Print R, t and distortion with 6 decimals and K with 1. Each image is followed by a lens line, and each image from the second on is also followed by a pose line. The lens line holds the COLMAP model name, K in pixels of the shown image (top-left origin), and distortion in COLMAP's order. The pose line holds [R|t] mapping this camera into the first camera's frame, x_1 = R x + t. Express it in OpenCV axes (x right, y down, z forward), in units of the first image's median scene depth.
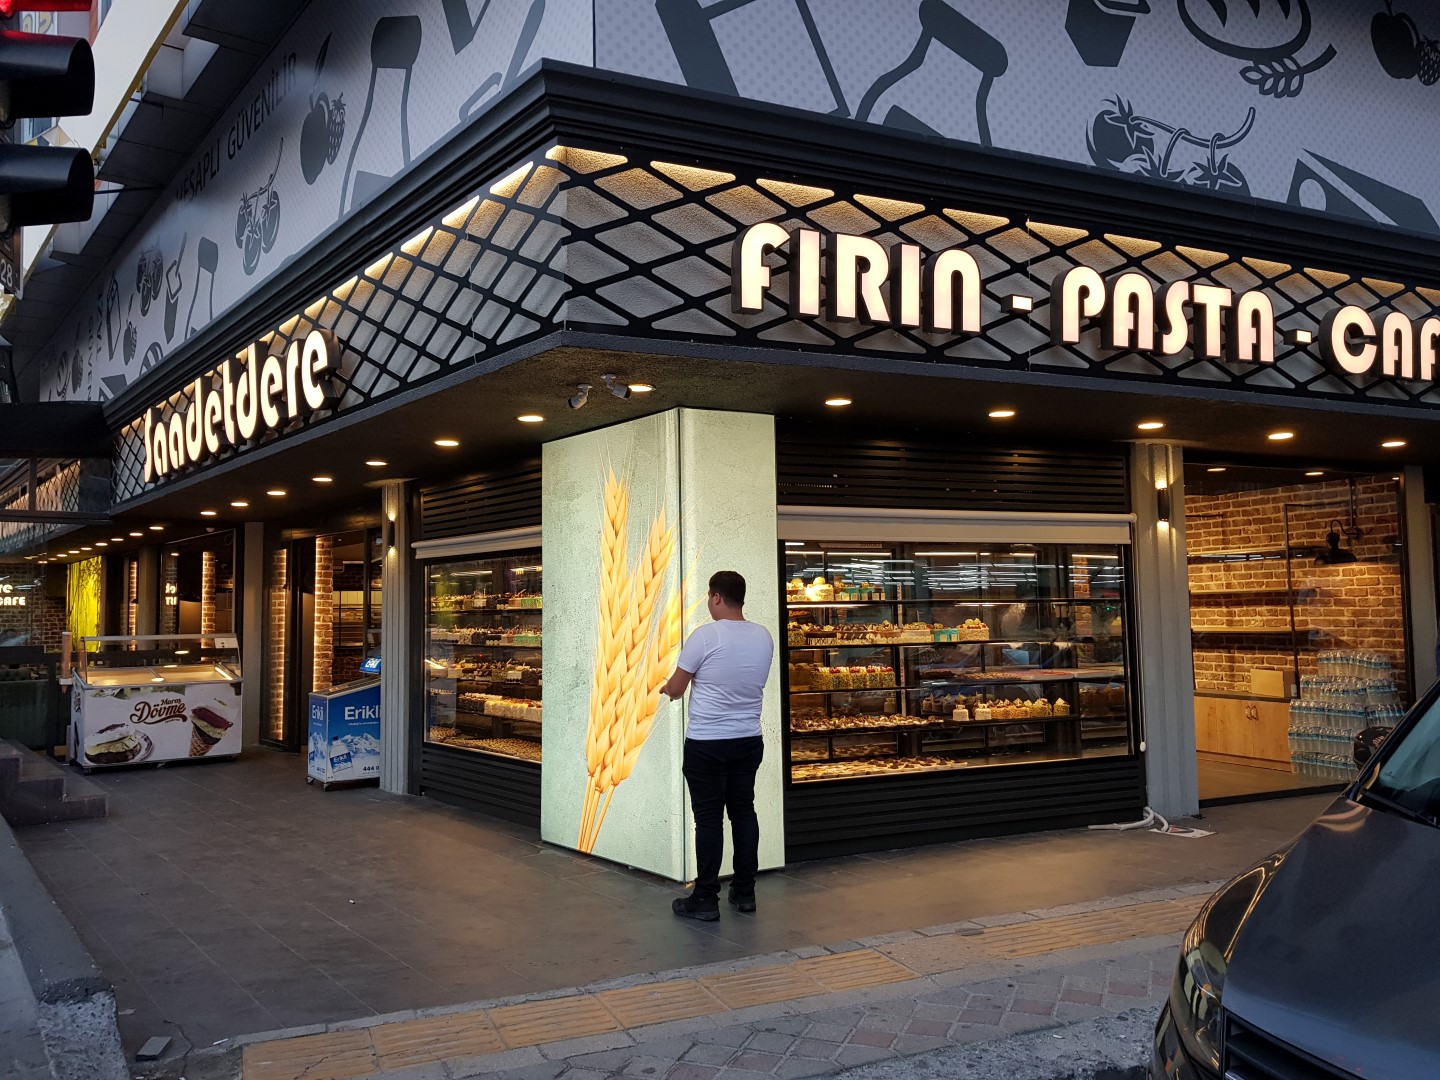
lens RADIAL K [[1106.9, 0, 737.2], [0, 1106.9, 531.3], [0, 0, 1]] dist [0.106559, -0.188903]
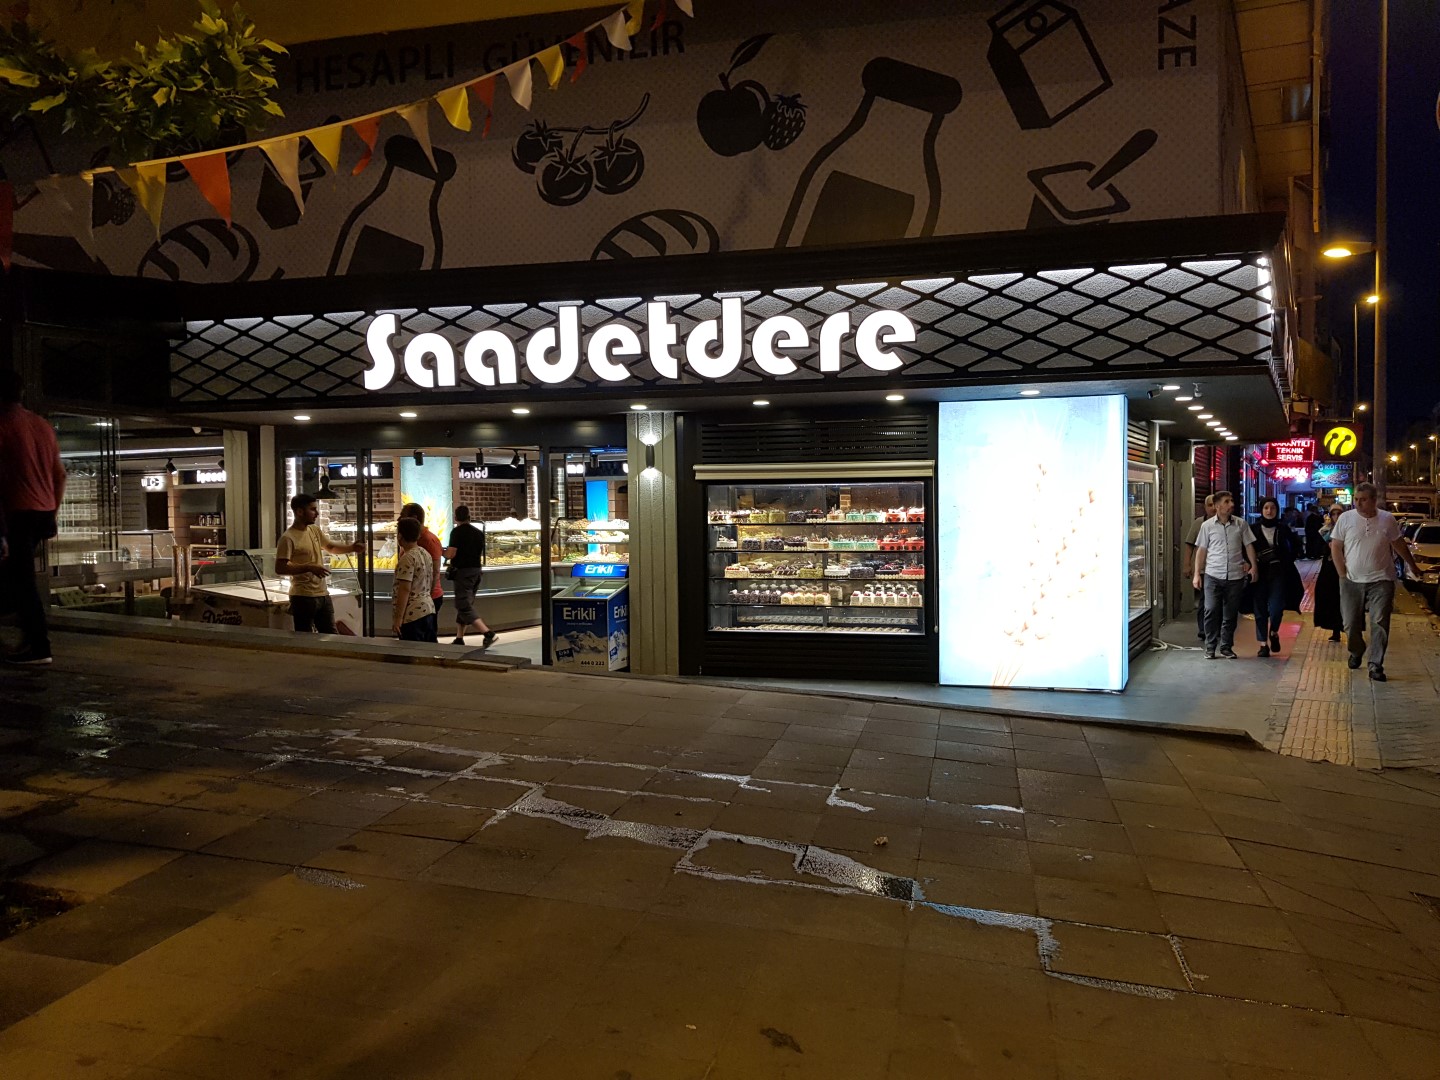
lens RADIAL K [[1099.6, 0, 720.0], [0, 1099.6, 540.0], [0, 0, 1]] dist [0.102153, -0.192348]
pose [[0.797506, -0.010475, 0.603219, -0.967553], [-0.044581, 0.996092, 0.076238, -0.001321], [-0.601661, -0.087693, 0.793923, 0.053057]]
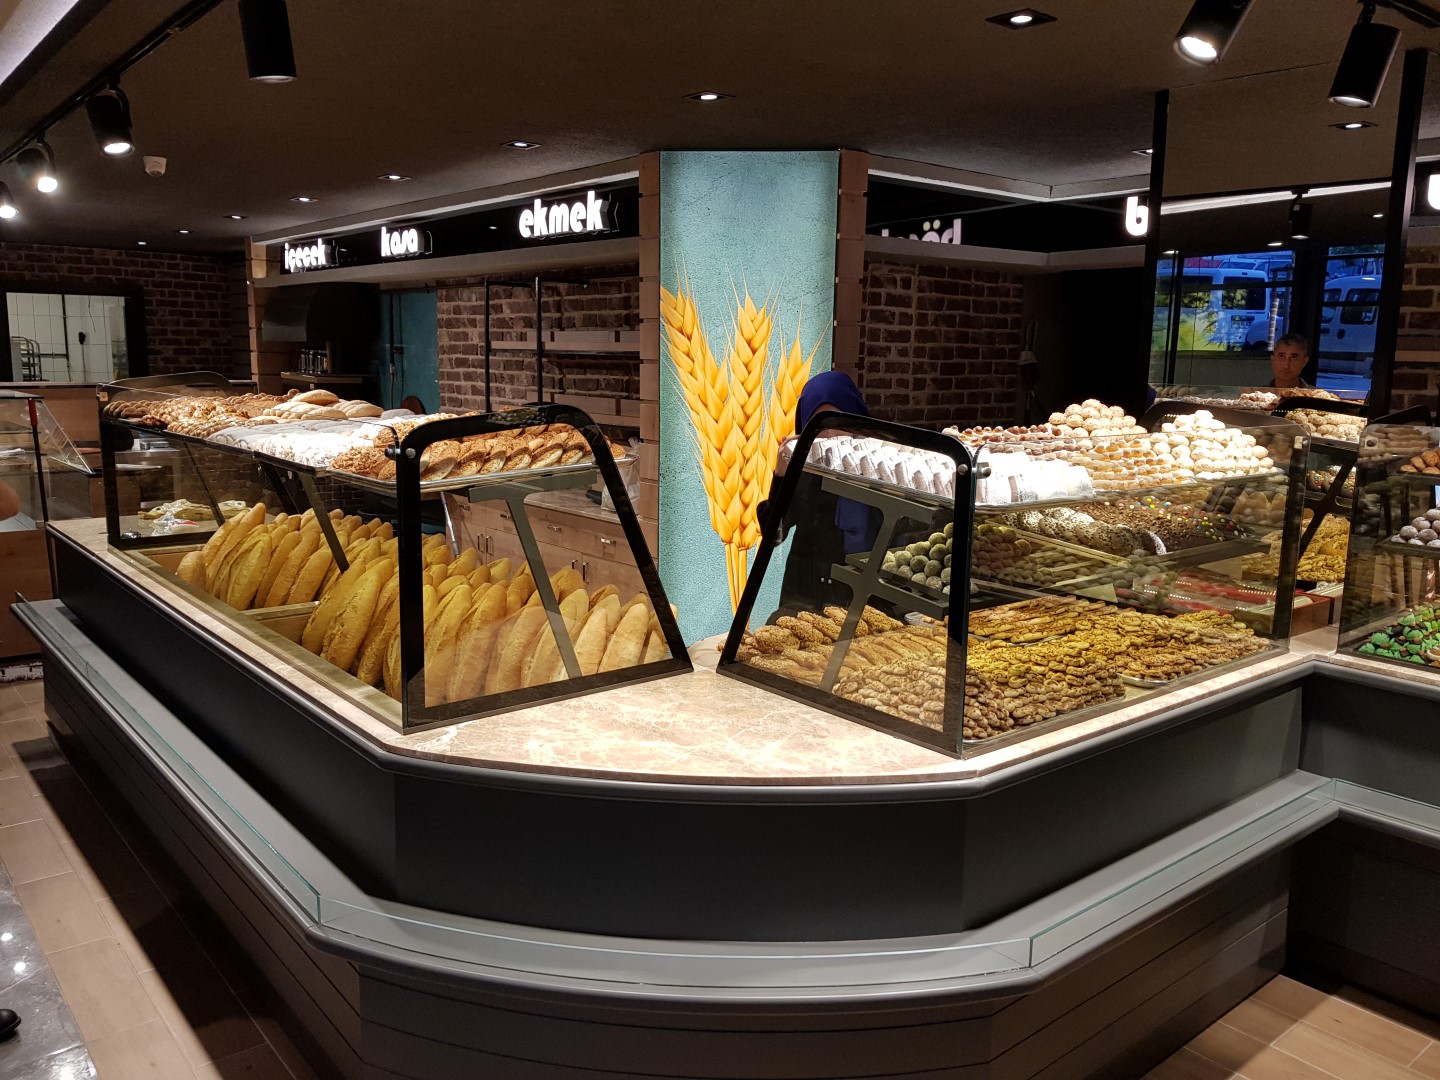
lens RADIAL K [[1134.0, 0, 720.0], [0, 1134.0, 540.0], [0, 0, 1]] dist [-0.004518, -0.007838]
pose [[0.966080, -0.010038, 0.258048, -0.372095], [-0.051272, 0.971897, 0.229757, 0.078763], [-0.253103, -0.235194, 0.938415, 1.345576]]
